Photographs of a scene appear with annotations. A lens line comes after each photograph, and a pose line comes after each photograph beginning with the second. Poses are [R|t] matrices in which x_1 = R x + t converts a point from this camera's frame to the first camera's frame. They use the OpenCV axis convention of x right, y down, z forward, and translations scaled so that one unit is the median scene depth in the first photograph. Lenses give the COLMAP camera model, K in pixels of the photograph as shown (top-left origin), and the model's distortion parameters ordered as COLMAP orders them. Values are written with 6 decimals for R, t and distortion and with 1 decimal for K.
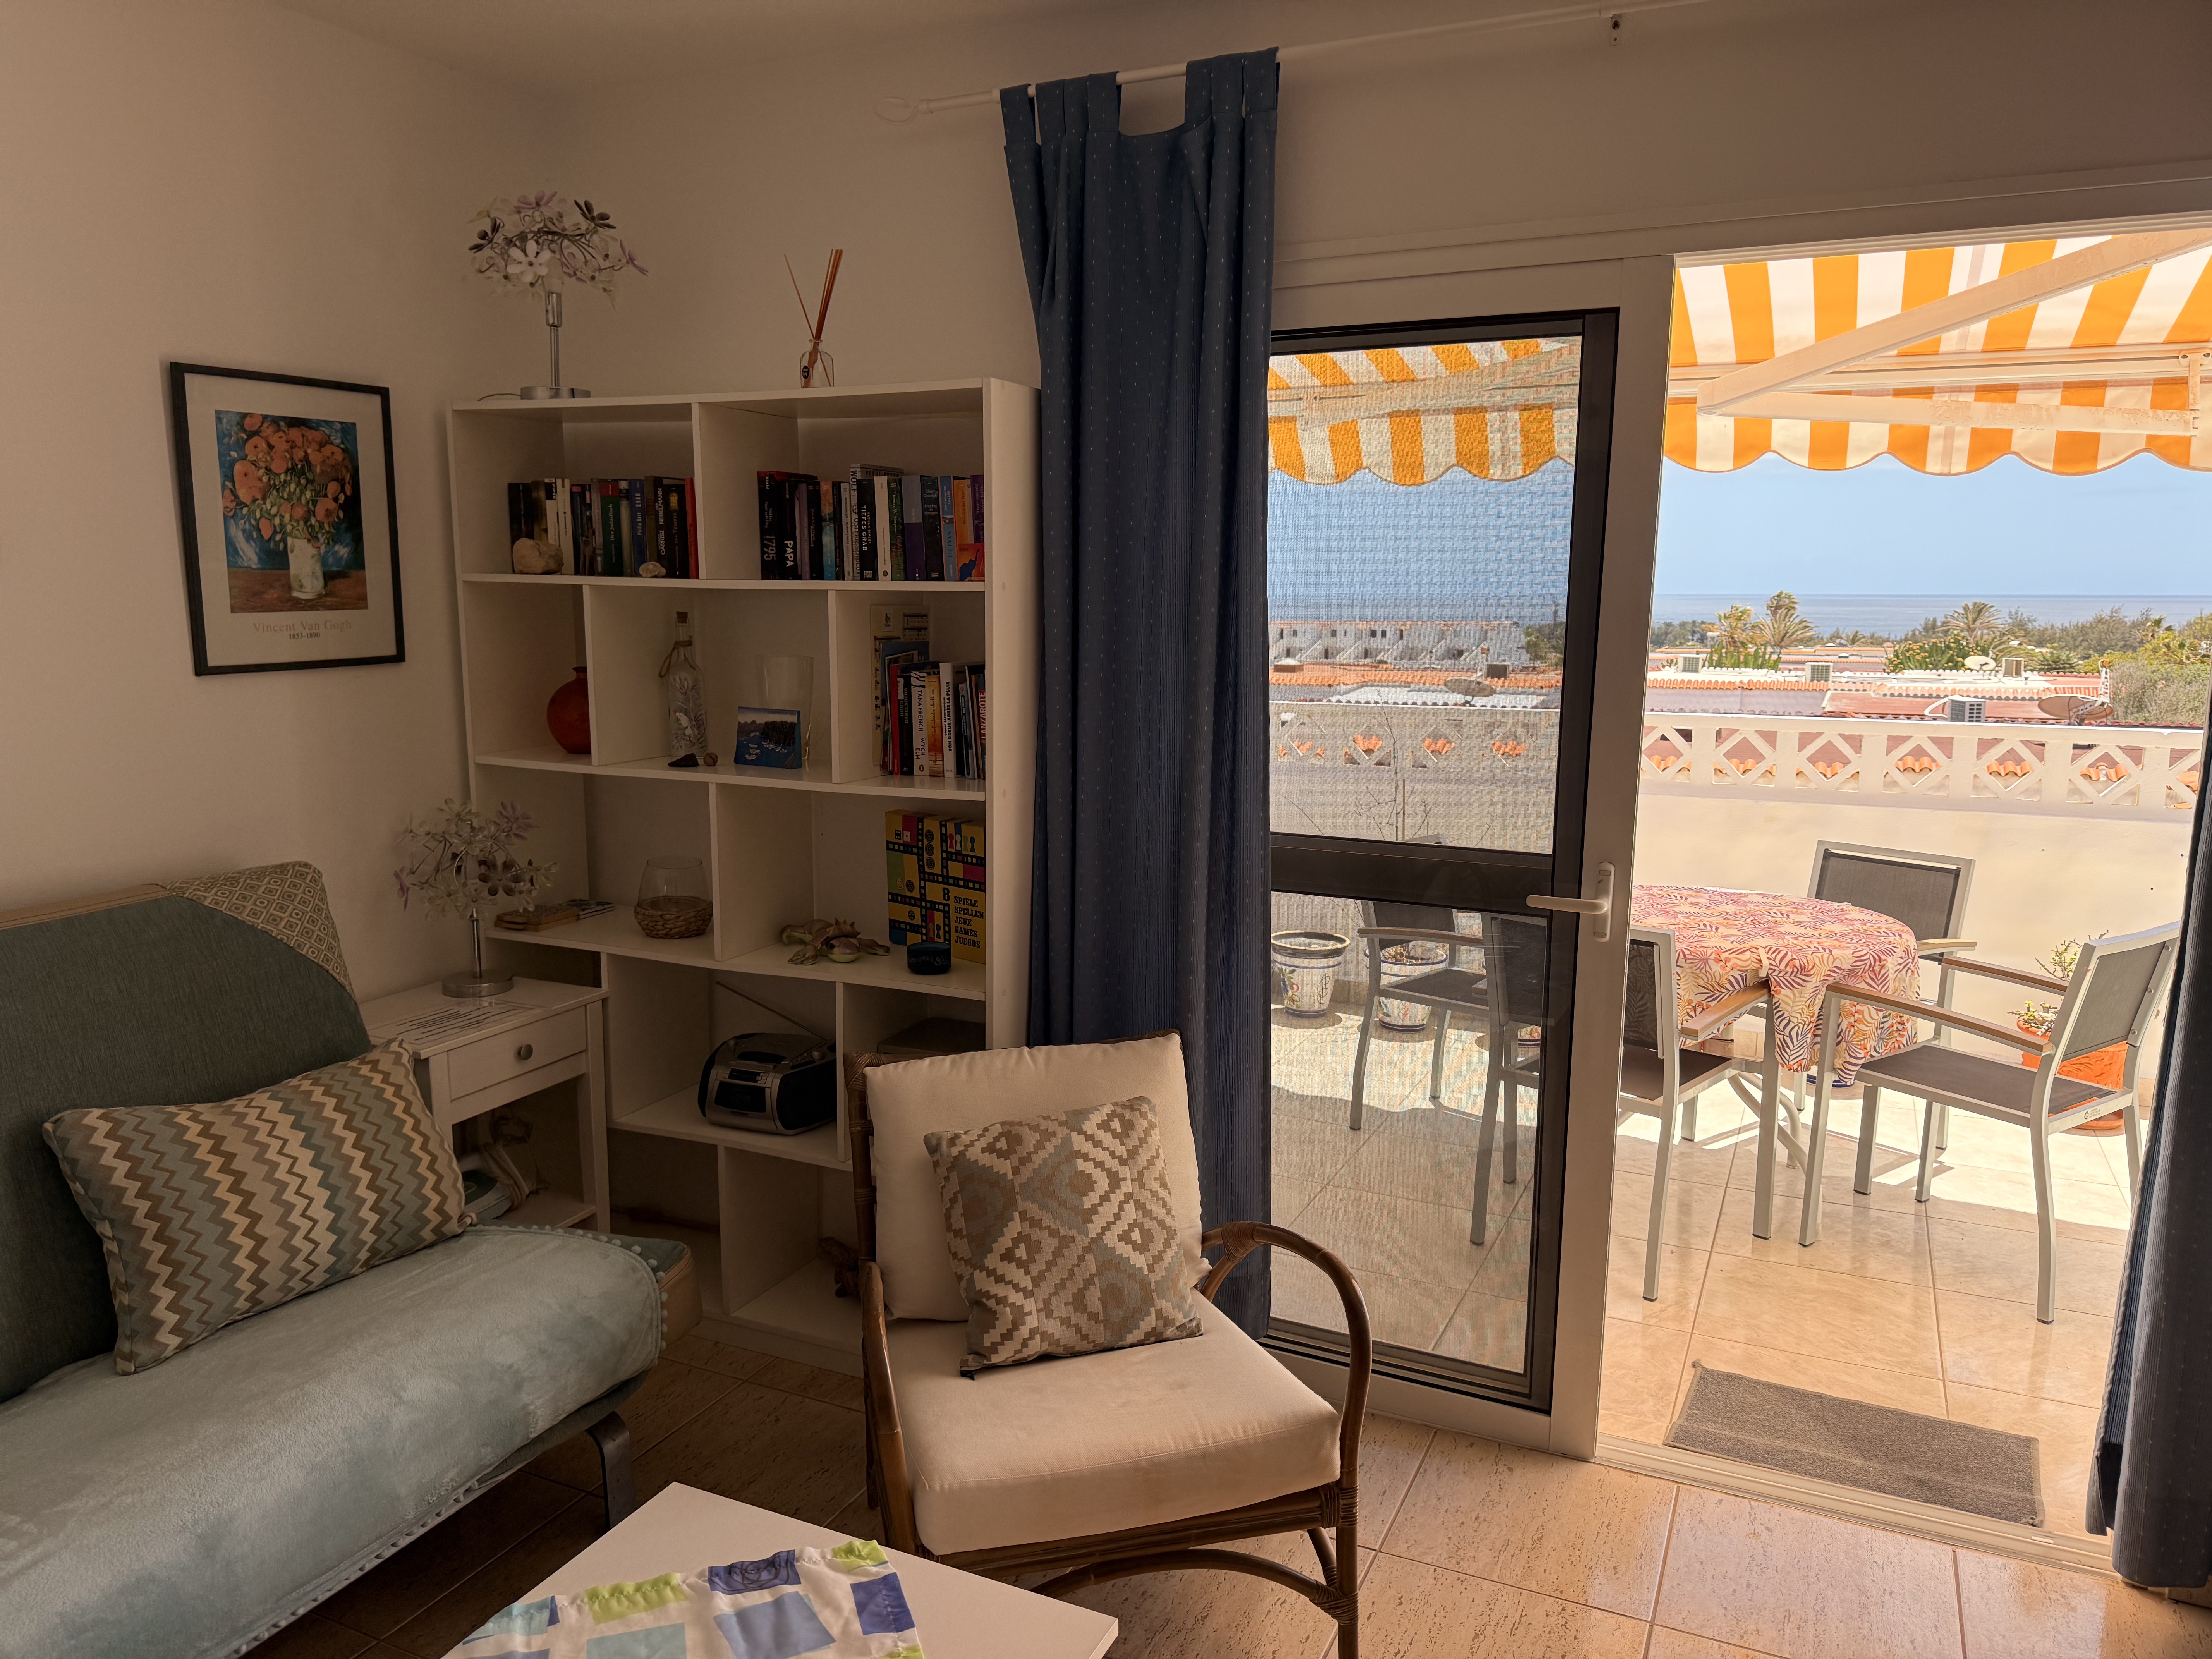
lens RADIAL K [[1550.7, 0, 1106.4], [0, 1550.7, 839.9], [0, 0, 1]] dist [0.075713, -0.103218]
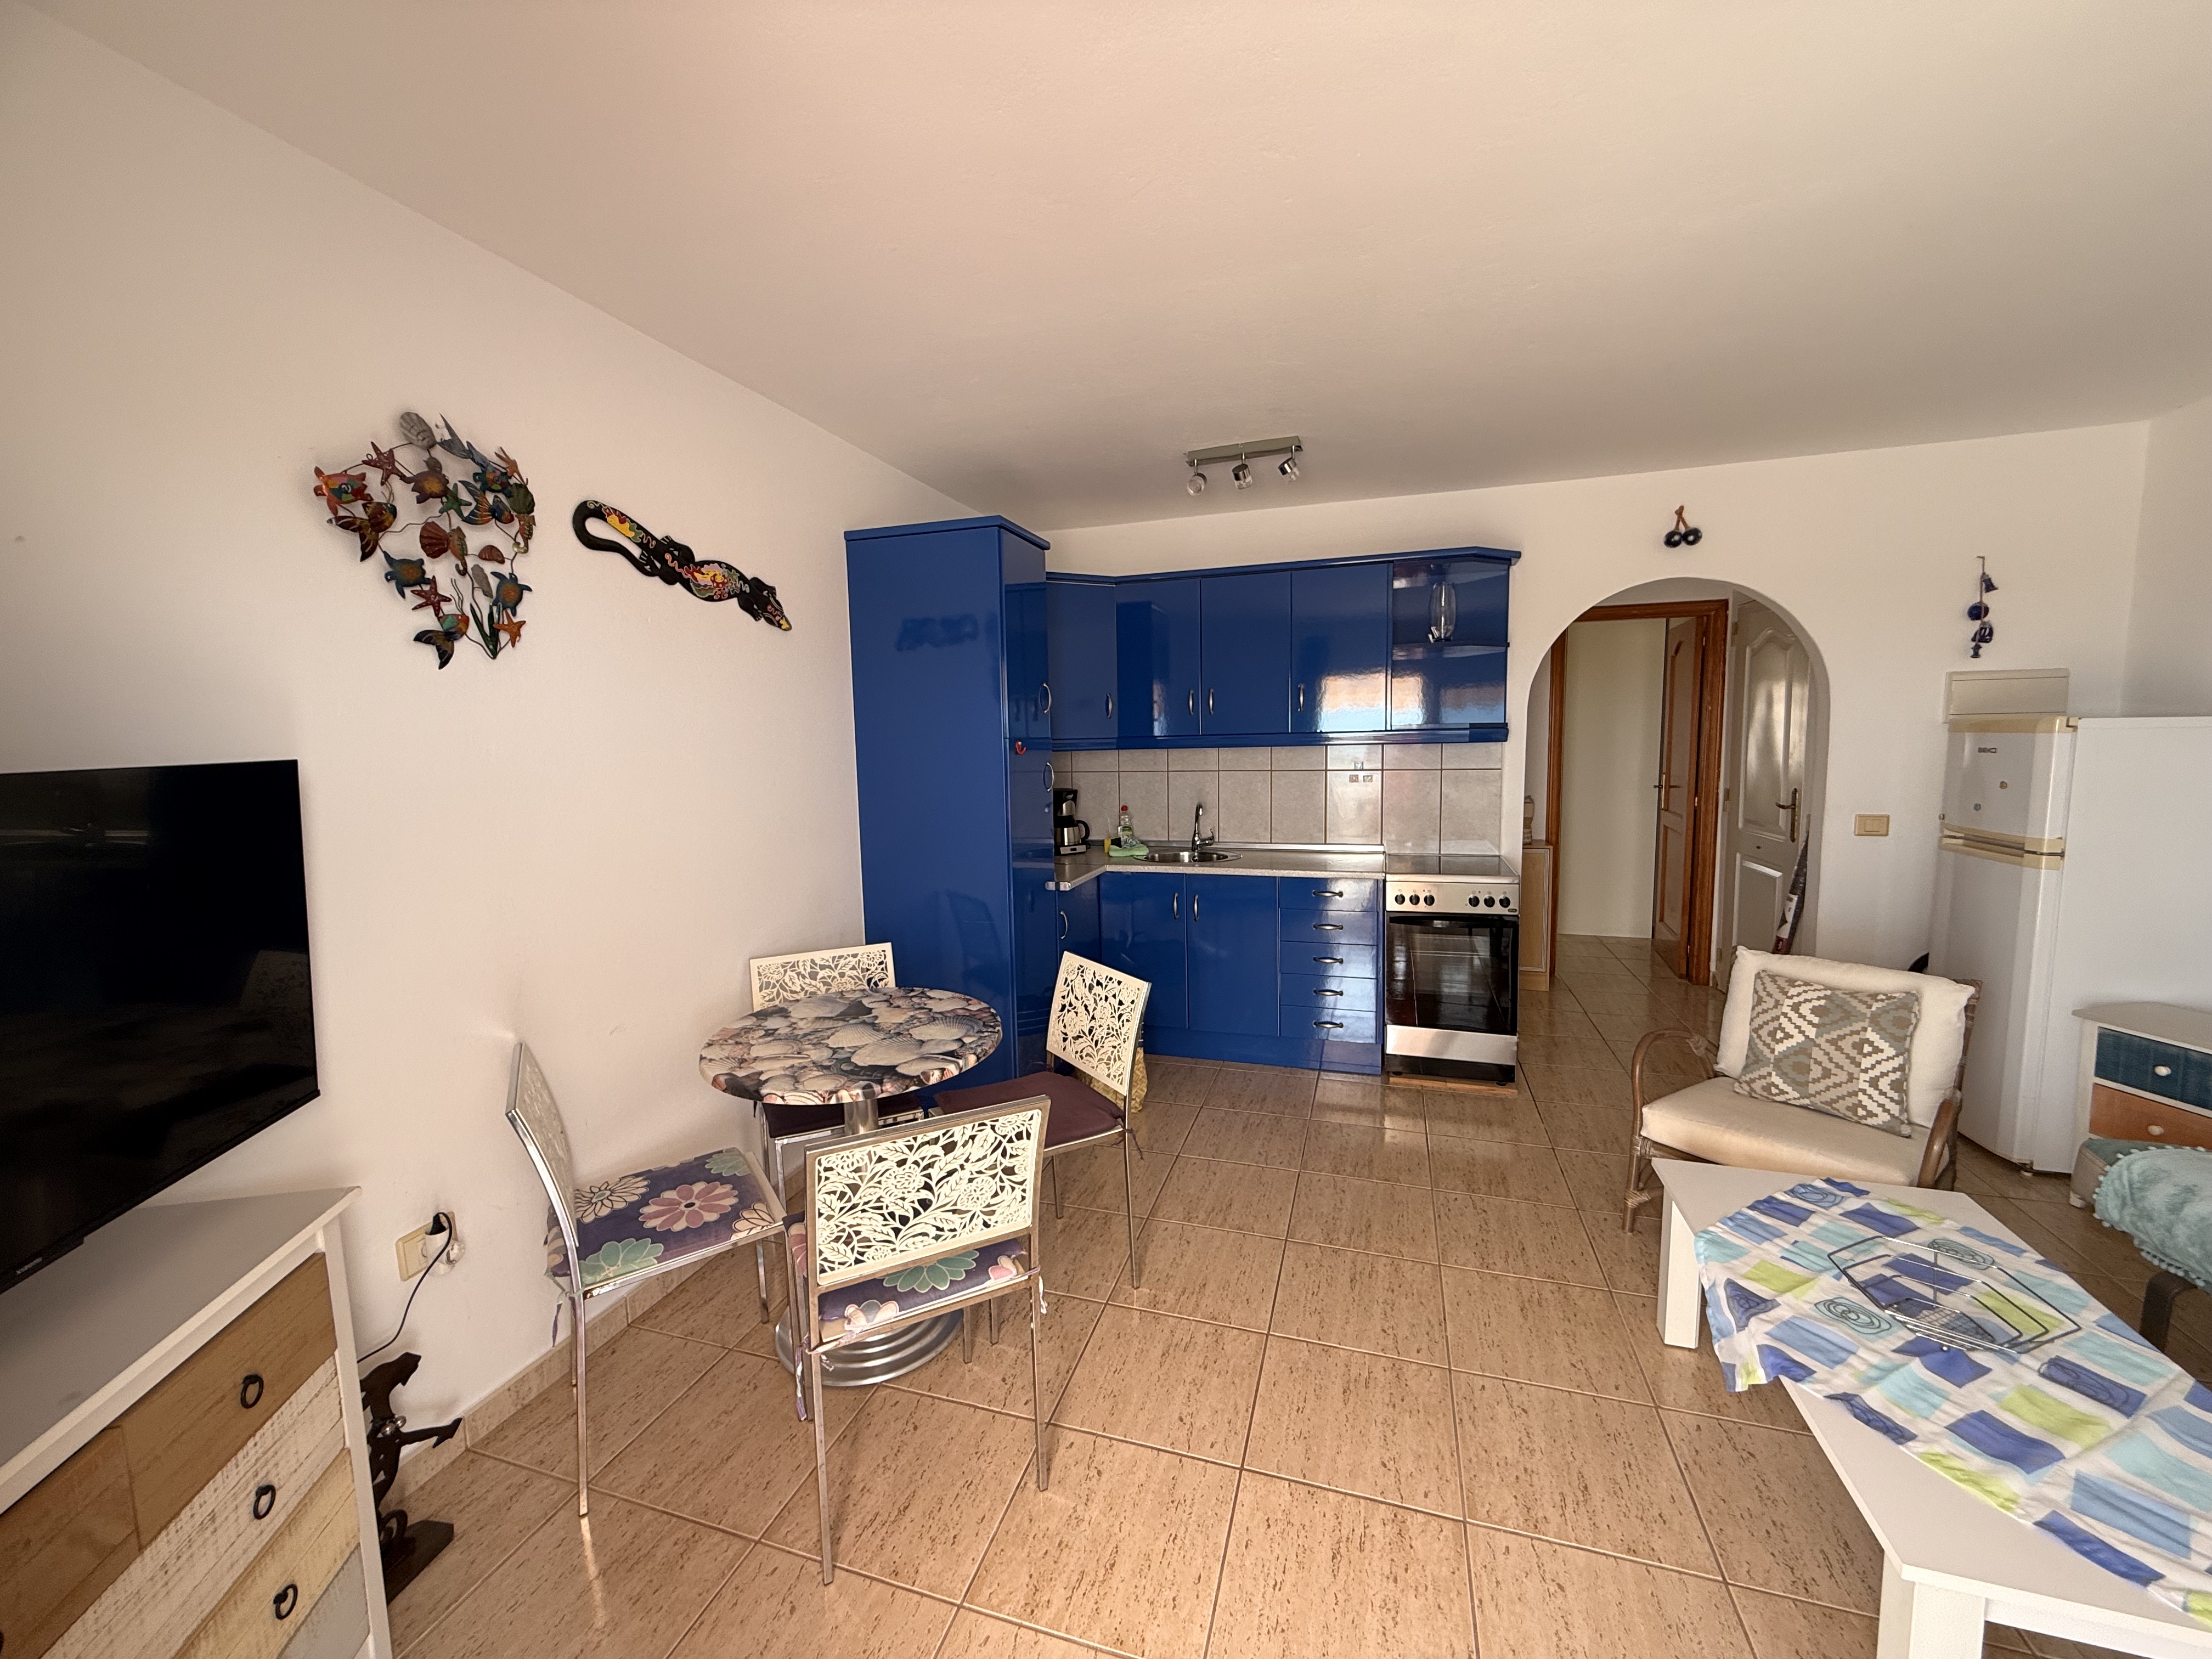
lens RADIAL K [[878.8, 0, 1101.6], [0, 878.8, 829.2], [0, 0, 1]] dist [0.000098, -0.000160]
pose [[-0.990956, 0.031792, -0.130364, 0.382267], [-0.003470, 0.965130, 0.261748, -0.113289], [0.134139, 0.259833, -0.956291, 0.806715]]
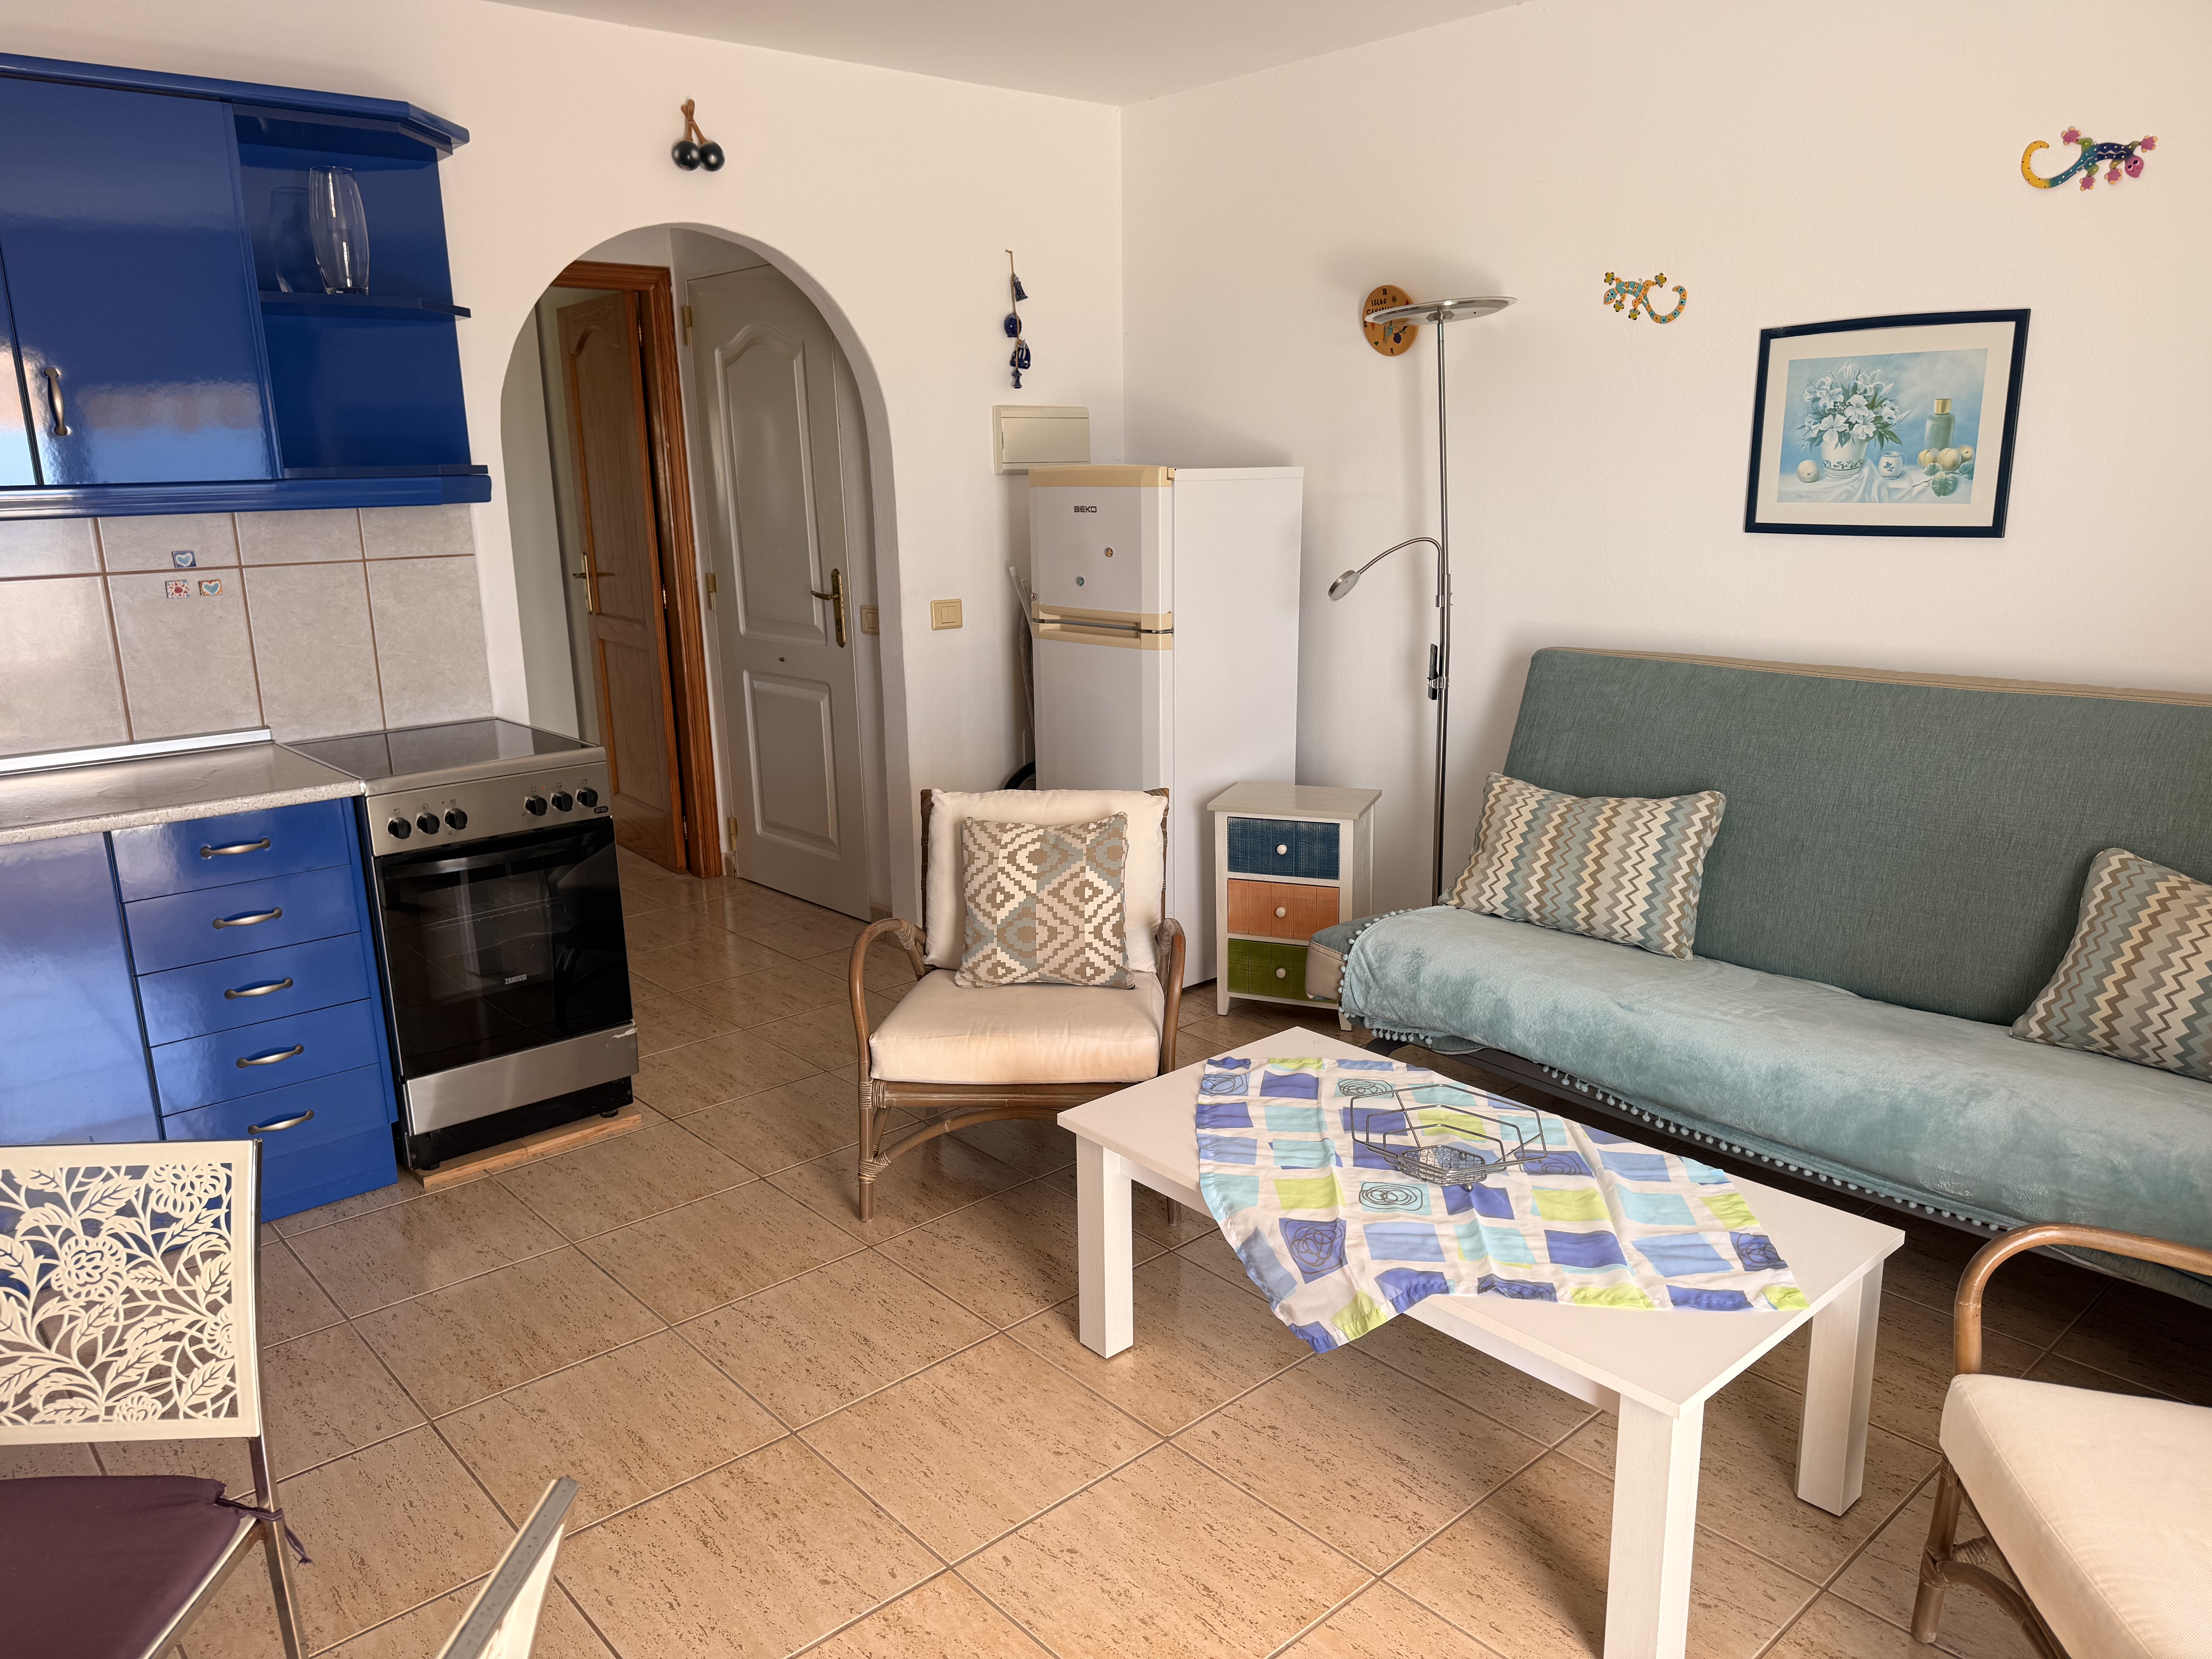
lens RADIAL K [[1550.7, 0, 1100.0], [0, 1550.7, 840.8], [0, 0, 1]] dist [0.075713, -0.103218]
pose [[-0.390300, 0.223410, -0.893171, 0.591931], [-0.130714, 0.946839, 0.293954, -0.073162], [0.911361, 0.231480, -0.340349, 0.527416]]
